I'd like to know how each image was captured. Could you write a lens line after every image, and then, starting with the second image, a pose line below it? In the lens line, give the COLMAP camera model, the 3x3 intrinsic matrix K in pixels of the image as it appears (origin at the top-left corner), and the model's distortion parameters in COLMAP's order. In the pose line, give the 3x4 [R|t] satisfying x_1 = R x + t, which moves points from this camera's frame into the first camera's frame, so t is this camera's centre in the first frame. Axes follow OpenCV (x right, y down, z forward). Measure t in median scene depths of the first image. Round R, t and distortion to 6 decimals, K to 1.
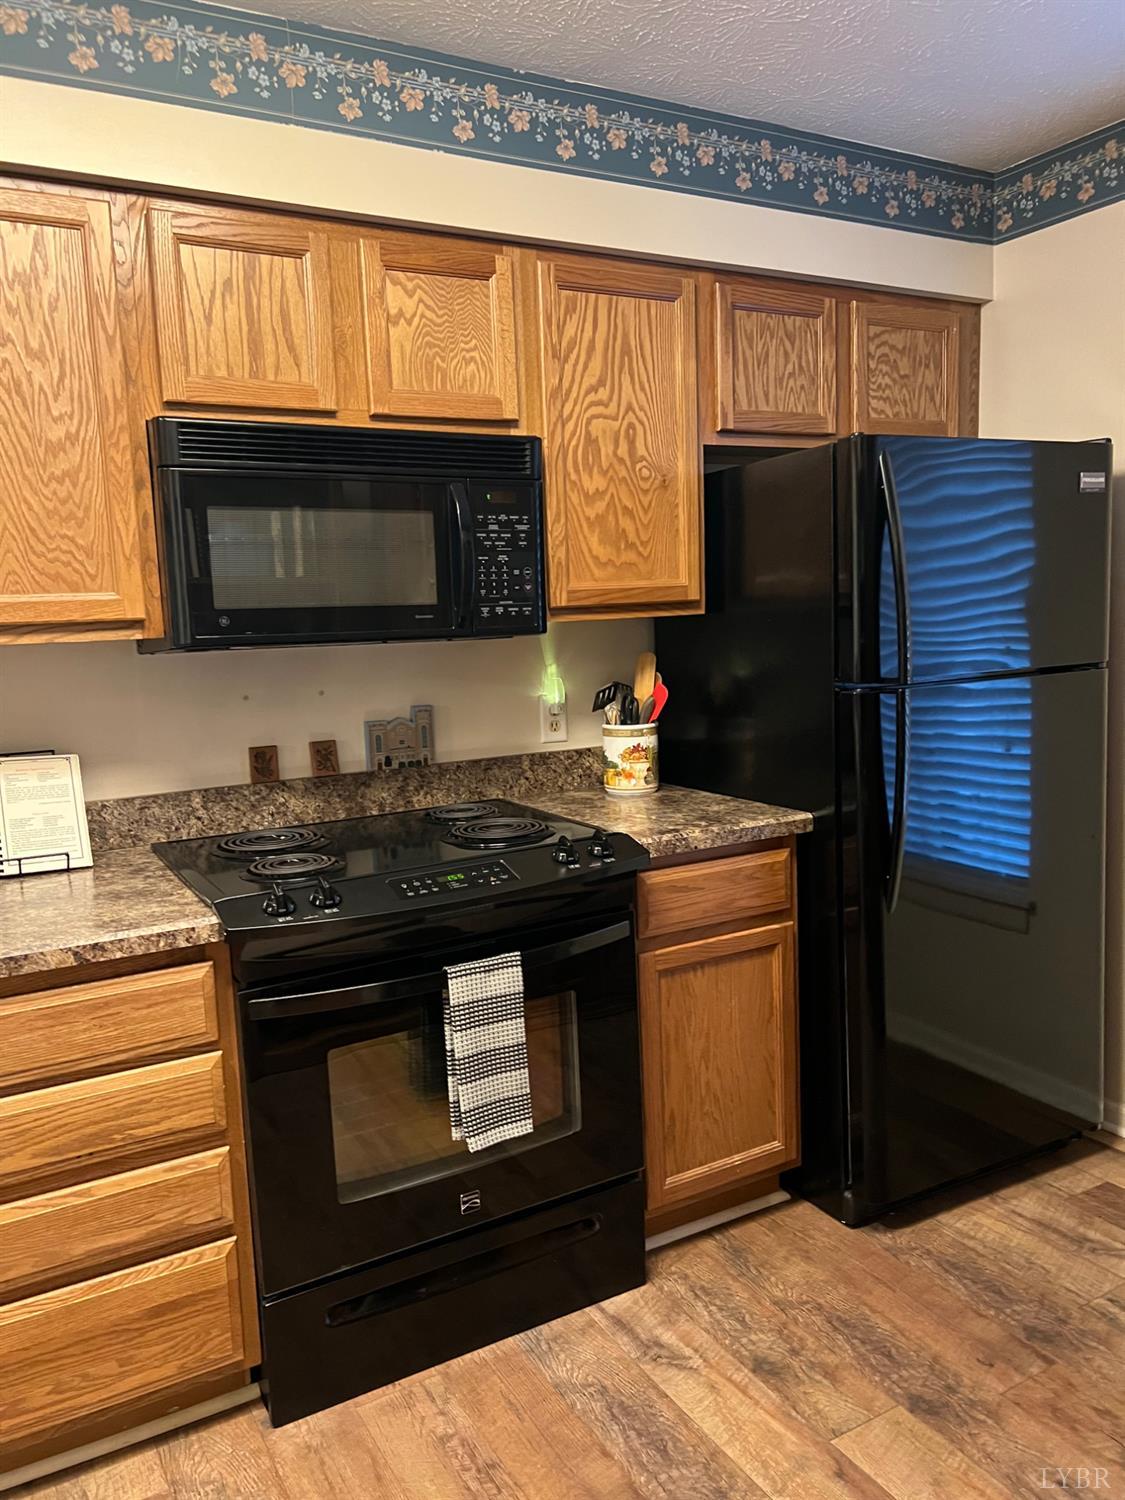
lens RADIAL K [[1126.7, 0, 562.5], [0, 1126.7, 750.0], [0, 0, 1]] dist [0.032913, -0.001623]
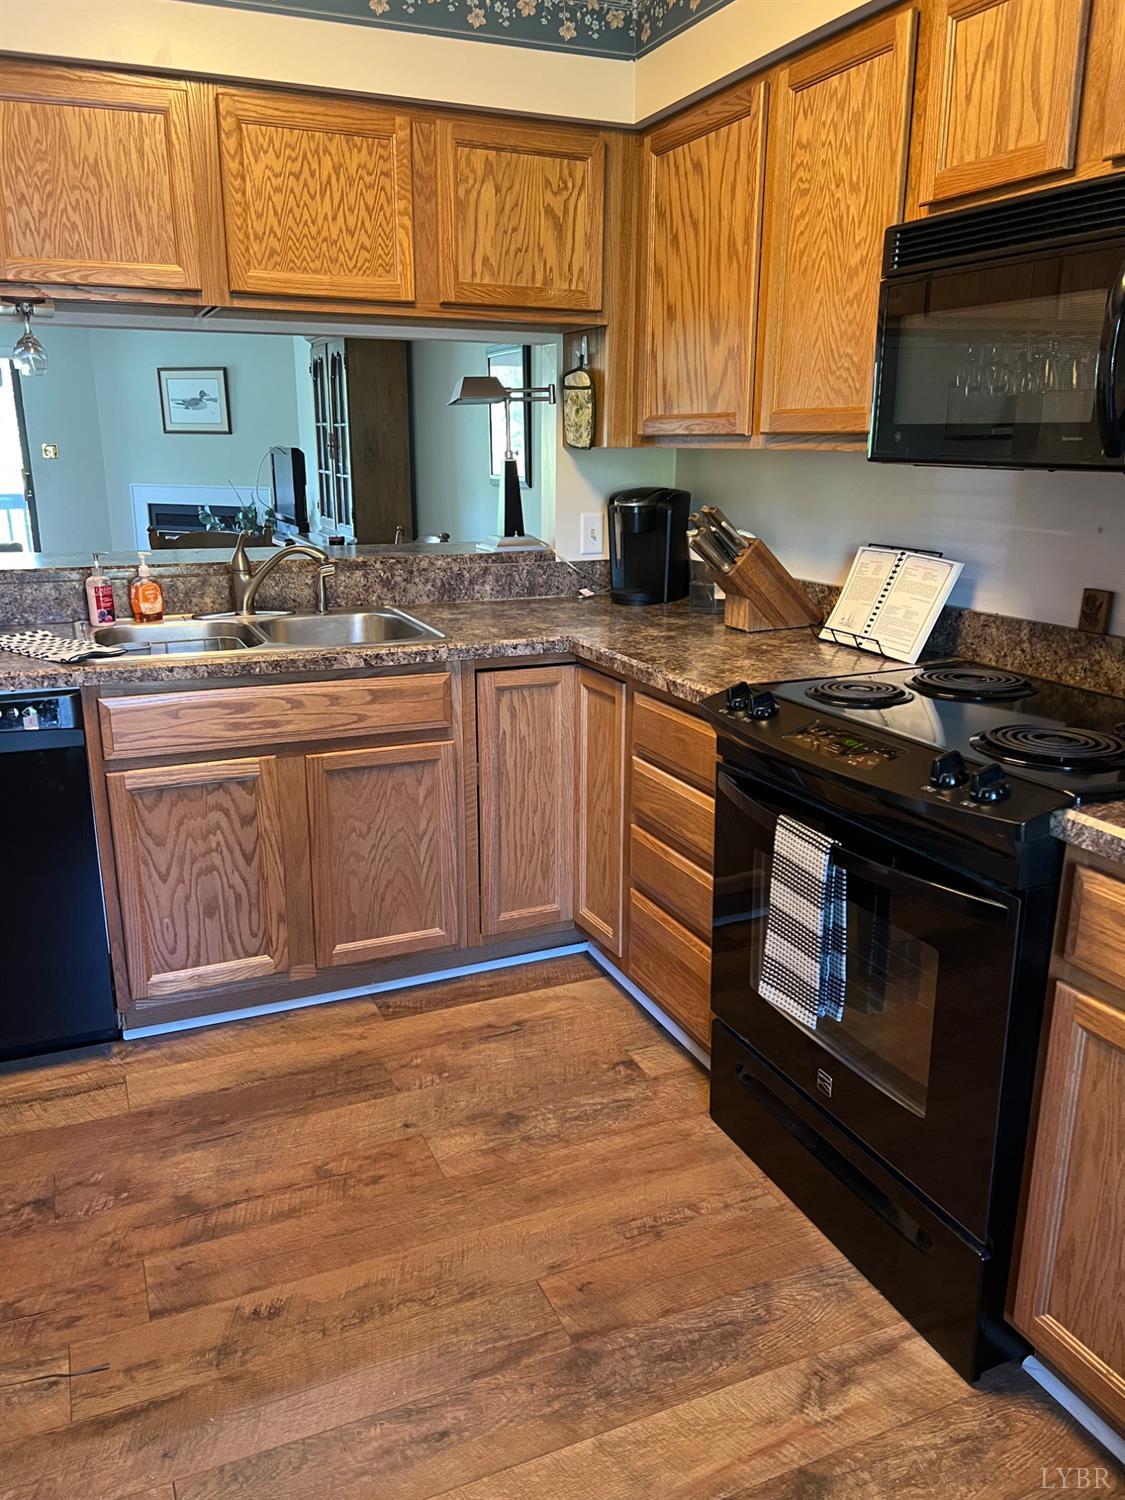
lens RADIAL K [[1145.1, 0, 562.5], [0, 1145.1, 750.0], [0, 0, 1]] dist [0.098334, -0.099146]
pose [[-0.099381, 0.294963, -0.950326, 0.782399], [-0.129774, 0.943055, 0.306278, -0.128228], [0.986551, 0.153766, -0.055443, 0.806269]]
